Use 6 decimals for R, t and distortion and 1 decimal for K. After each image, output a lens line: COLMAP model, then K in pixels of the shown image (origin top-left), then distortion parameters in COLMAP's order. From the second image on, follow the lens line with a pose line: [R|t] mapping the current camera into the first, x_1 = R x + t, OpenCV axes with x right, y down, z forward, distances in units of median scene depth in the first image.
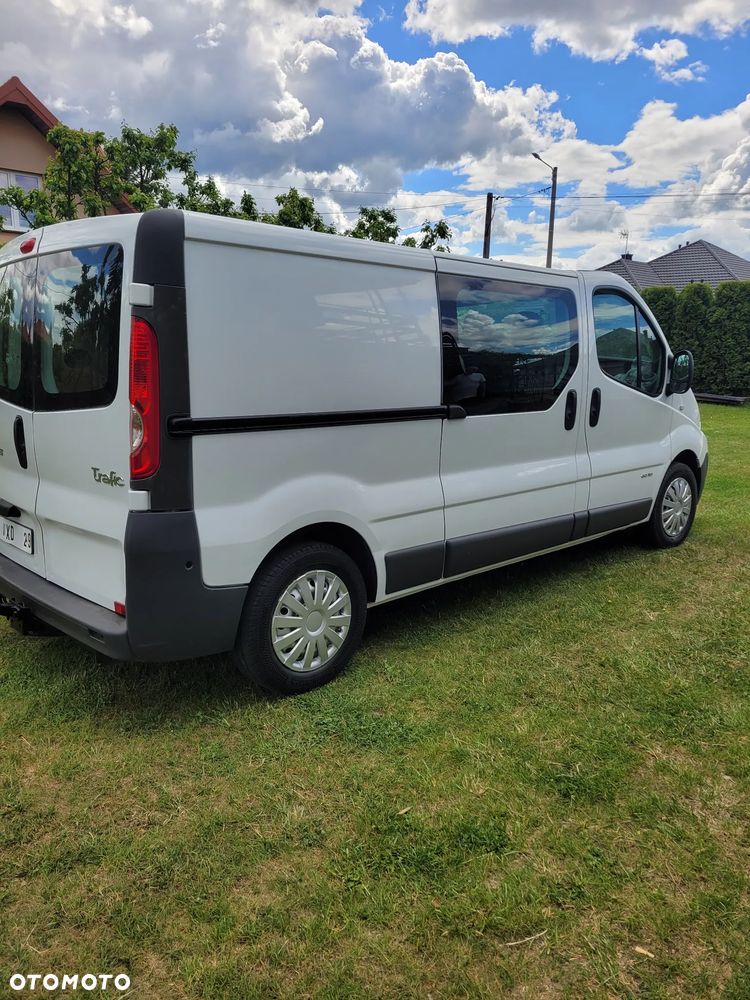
lens RADIAL K [[767.0, 0, 369.4], [0, 767.0, 508.7], [0, 0, 1]] dist [0.051018, -0.044806]
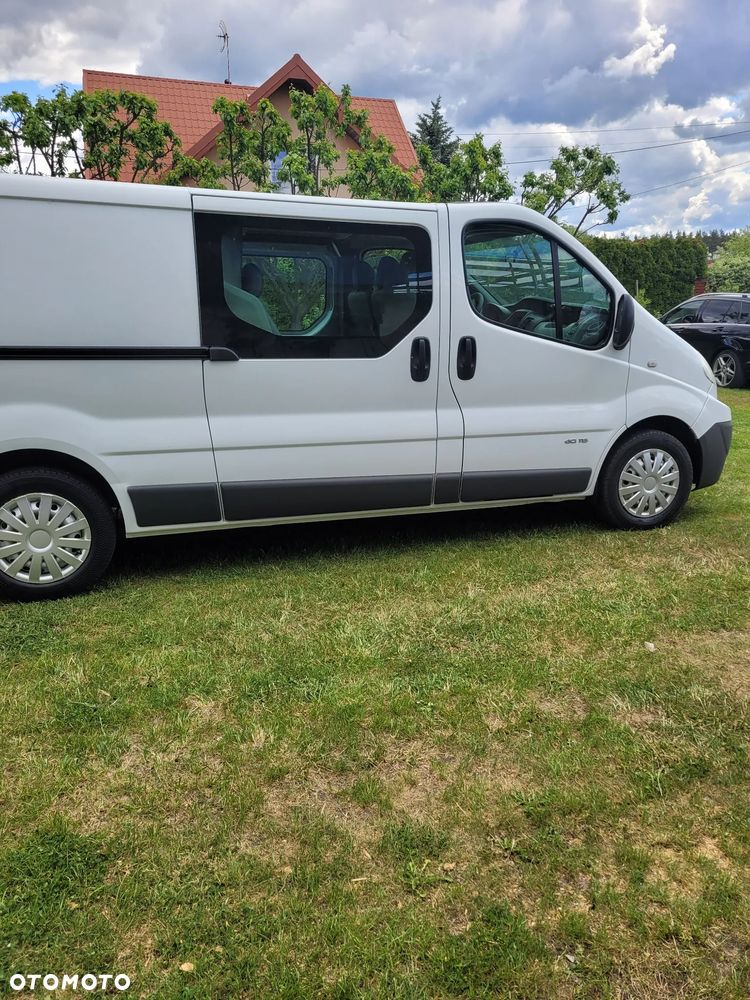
lens RADIAL K [[767.0, 0, 414.1], [0, 767.0, 523.4], [0, 0, 1]] dist [0.051018, -0.044806]
pose [[0.905808, 0.111215, -0.408832, 0.734385], [-0.083055, 0.992822, 0.086062, -0.014270], [0.415468, -0.044001, 0.908543, 0.179519]]
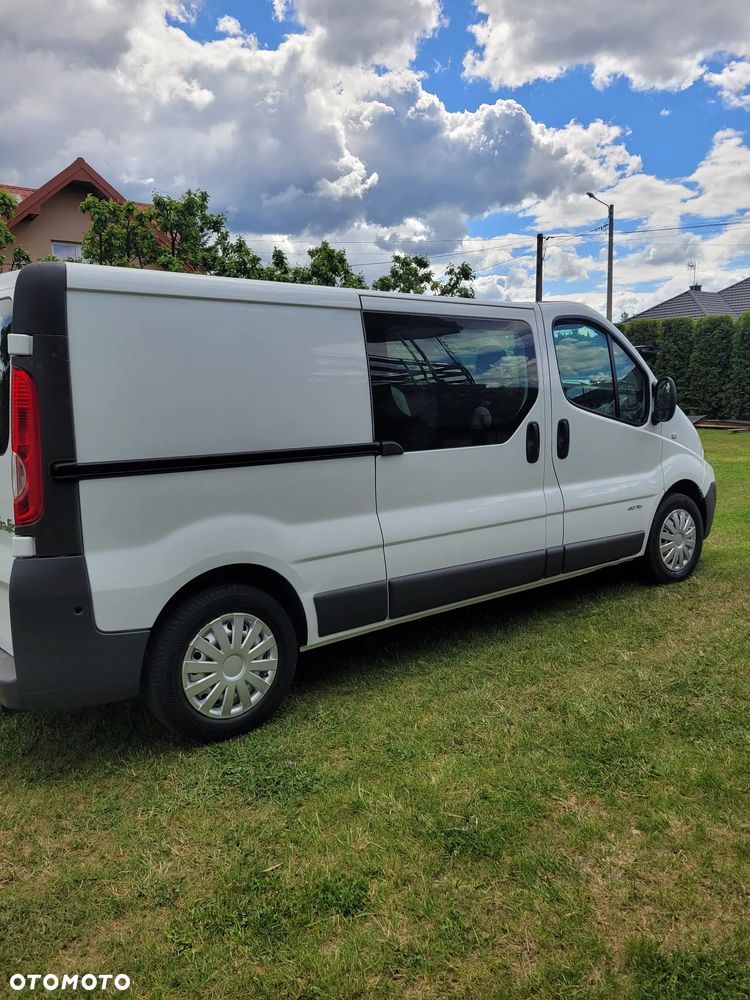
lens RADIAL K [[771.9, 0, 381.1], [0, 771.9, 506.1], [0, 0, 1]] dist [0.063788, -0.009855]
pose [[0.994941, -0.033512, -0.094705, 0.182486], [0.027547, 0.997595, -0.063600, 0.009806], [0.096609, 0.060669, 0.993472, 0.021448]]
